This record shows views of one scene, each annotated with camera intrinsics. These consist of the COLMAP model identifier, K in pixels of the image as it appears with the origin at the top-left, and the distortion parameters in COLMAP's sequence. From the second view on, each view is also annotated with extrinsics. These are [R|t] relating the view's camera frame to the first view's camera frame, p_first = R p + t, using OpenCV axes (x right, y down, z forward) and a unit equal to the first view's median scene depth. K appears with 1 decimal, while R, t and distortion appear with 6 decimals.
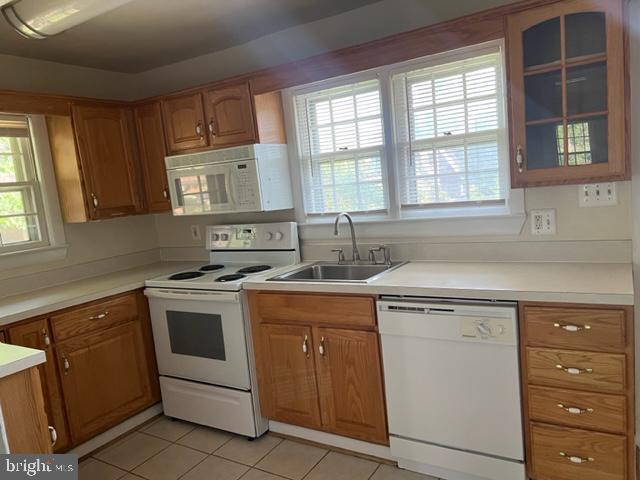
lens RADIAL K [[481.3, 0, 321.4], [0, 481.3, 244.0], [0, 0, 1]] dist [0.048894, -0.067501]
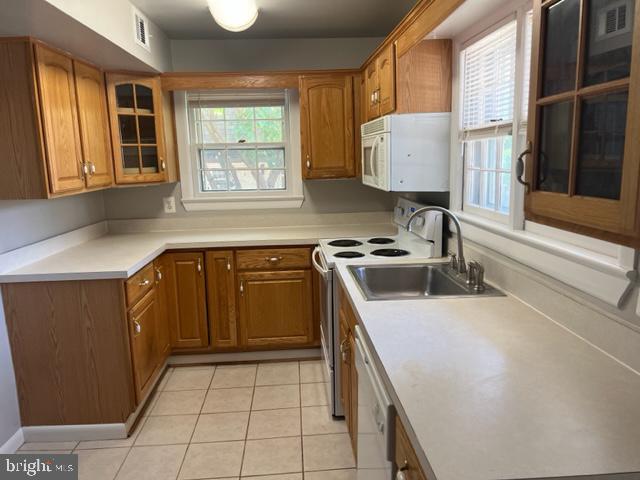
lens RADIAL K [[481.3, 0, 321.4], [0, 481.3, 244.0], [0, 0, 1]] dist [0.048894, -0.067501]
pose [[0.566534, 0.225763, -0.792509, 0.510433], [-0.130747, 0.974182, 0.184050, -0.115321], [0.813600, -0.000653, 0.581425, 0.357137]]
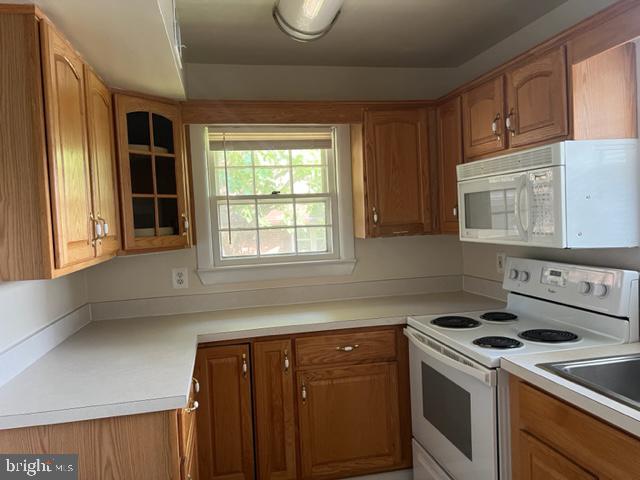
lens RADIAL K [[476.2, 0, 319.7], [0, 476.2, 243.9], [0, 0, 1]] dist [0.052843, -0.075159]
pose [[0.683282, 0.101617, -0.723049, 0.104406], [-0.109245, 0.993349, 0.036368, -0.059087], [0.721935, 0.054140, 0.689839, 0.323912]]
